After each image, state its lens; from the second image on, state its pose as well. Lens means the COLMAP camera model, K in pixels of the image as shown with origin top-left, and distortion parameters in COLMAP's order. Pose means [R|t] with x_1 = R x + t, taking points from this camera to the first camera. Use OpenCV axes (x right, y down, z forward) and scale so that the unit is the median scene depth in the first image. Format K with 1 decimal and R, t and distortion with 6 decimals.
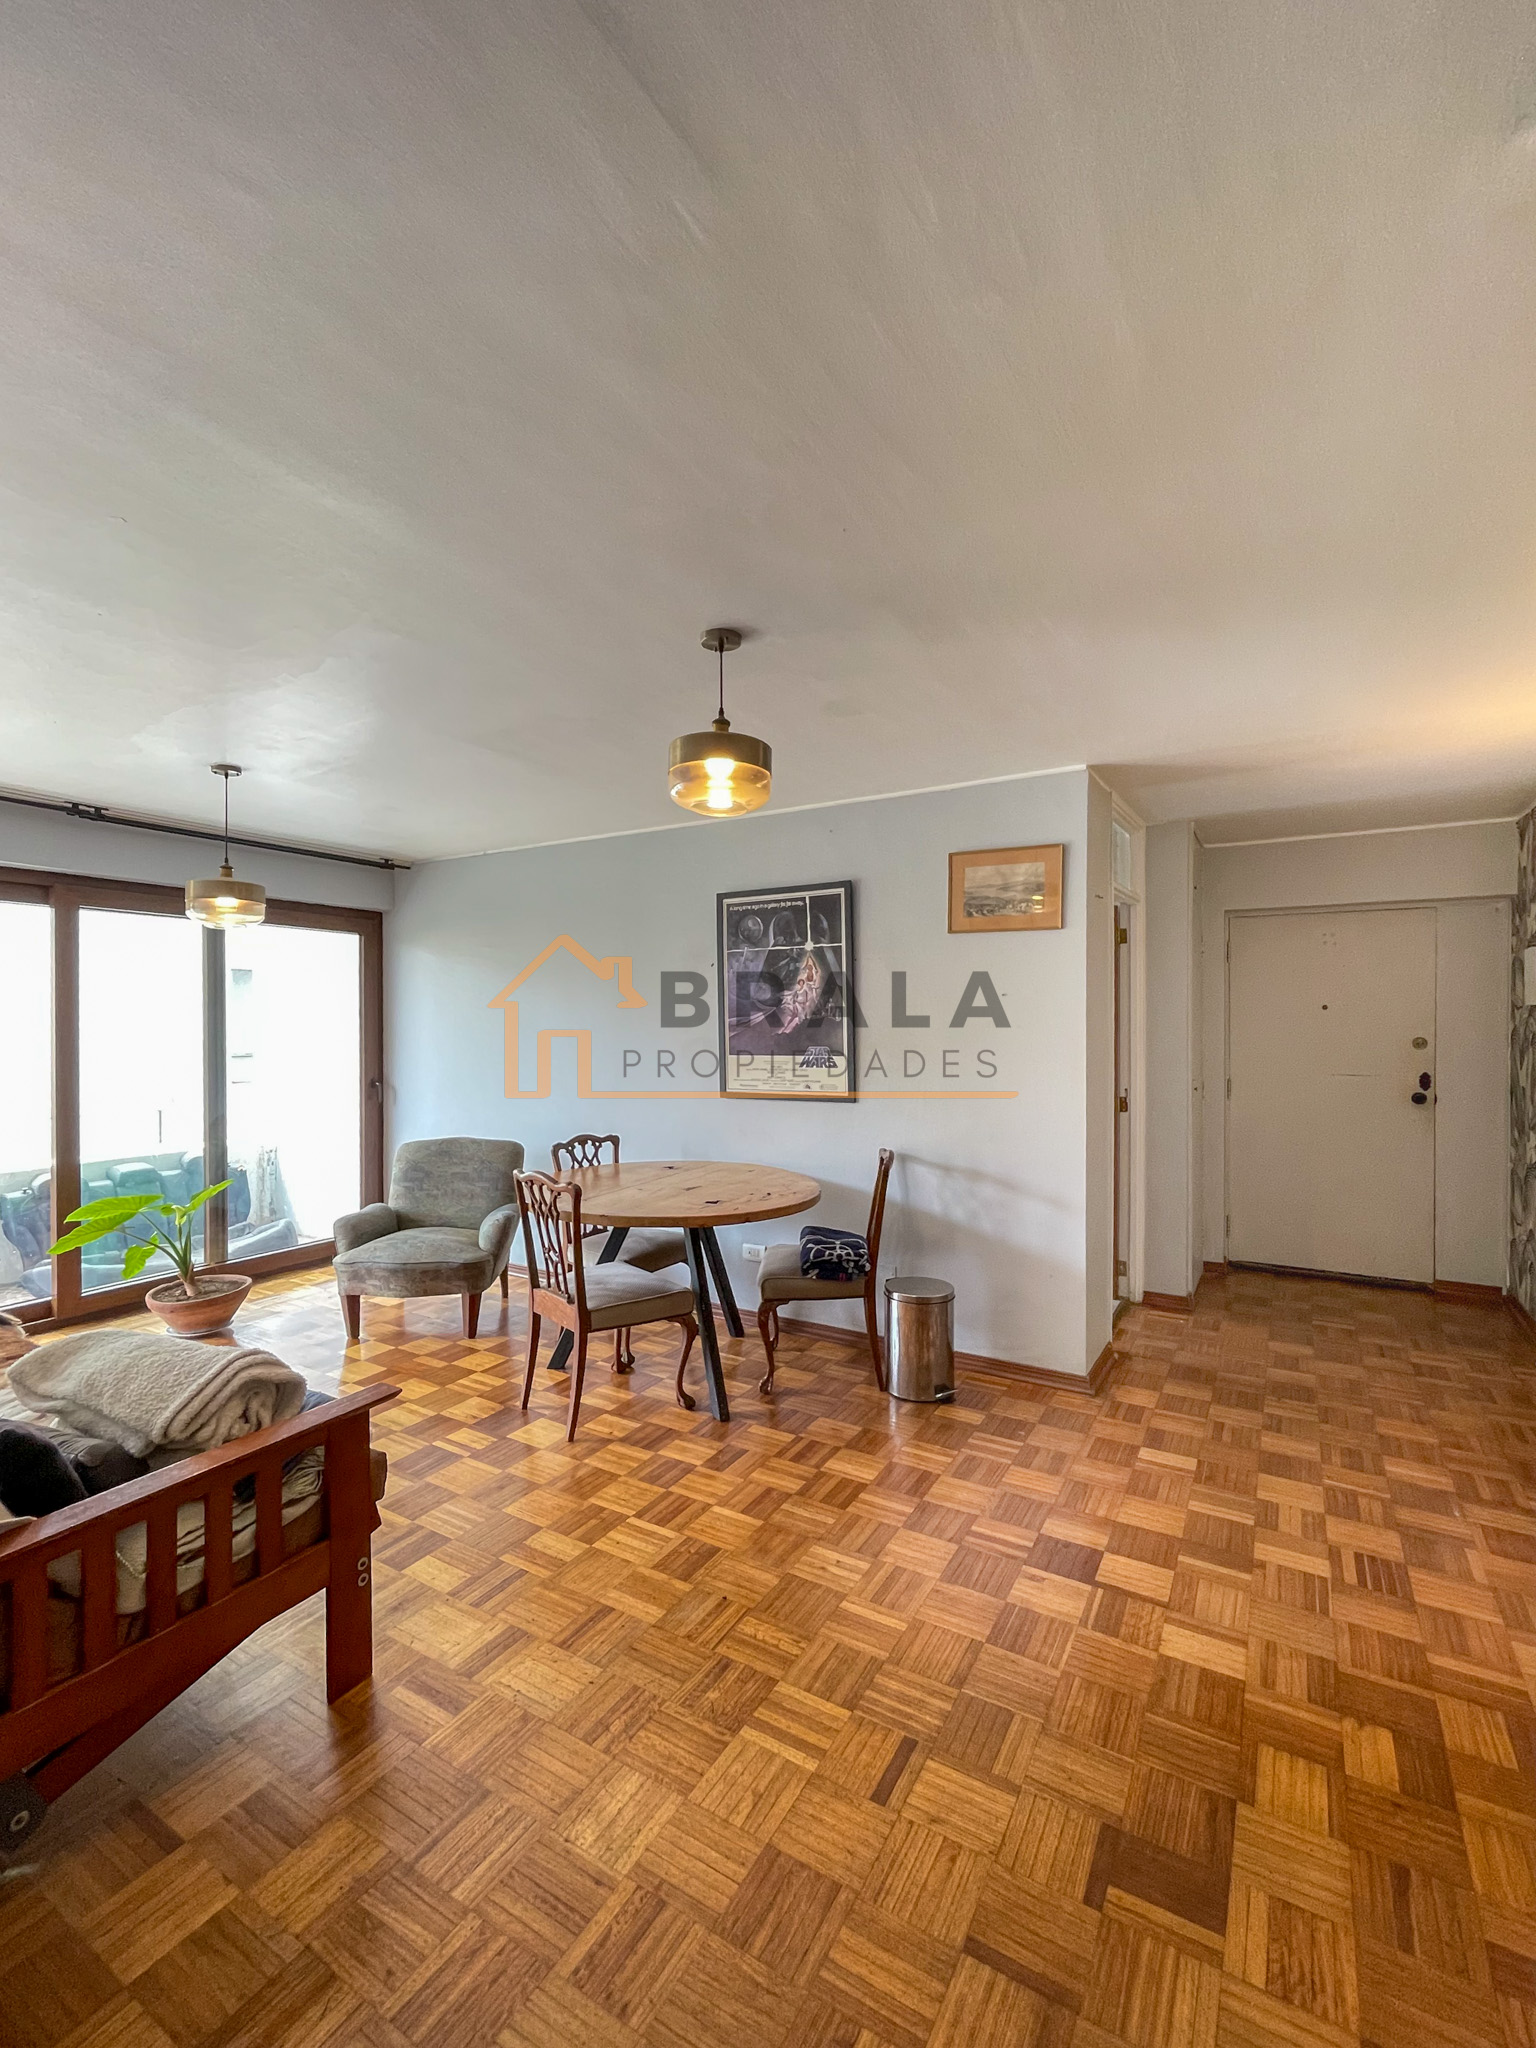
lens RADIAL K [[735.0, 0, 764.5], [0, 735.0, 1032.4], [0, 0, 1]] dist [-0.000371, 0.000024]
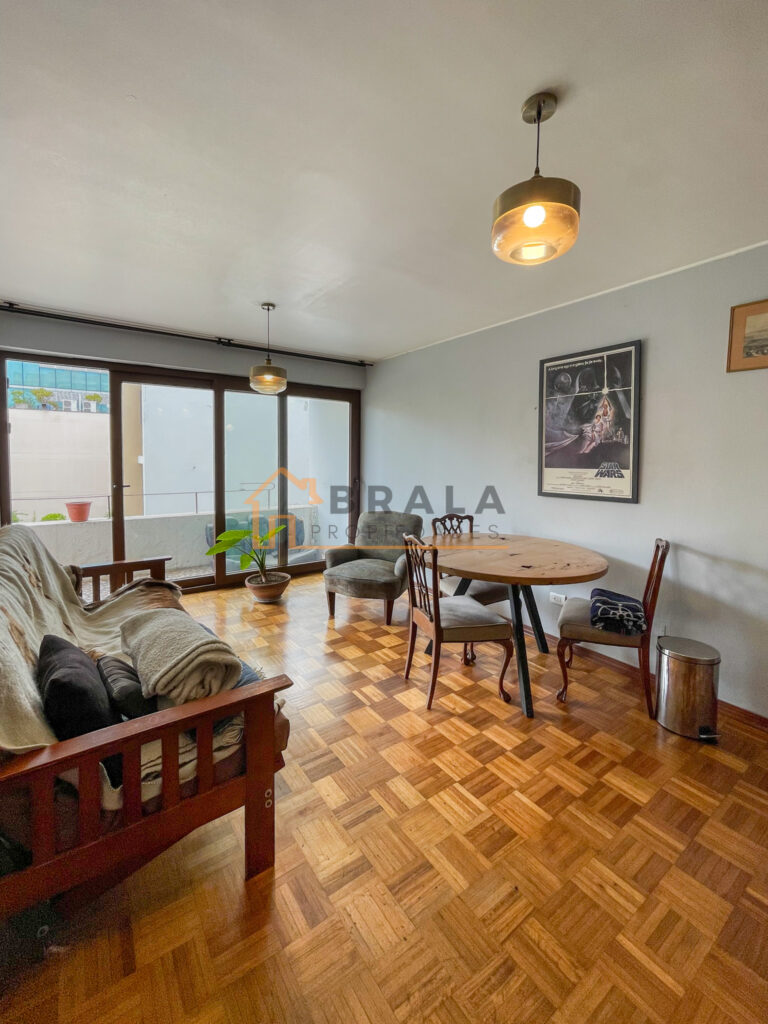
lens RADIAL K [[372.4, 0, 446.0], [0, 372.4, 481.7], [0, 0, 1]] dist [0.000461, 0.000282]
pose [[0.945660, 0.033878, -0.323388, 0.010917], [-0.017165, 0.998372, 0.054396, 0.028509], [0.324704, -0.045889, 0.944702, 0.275240]]
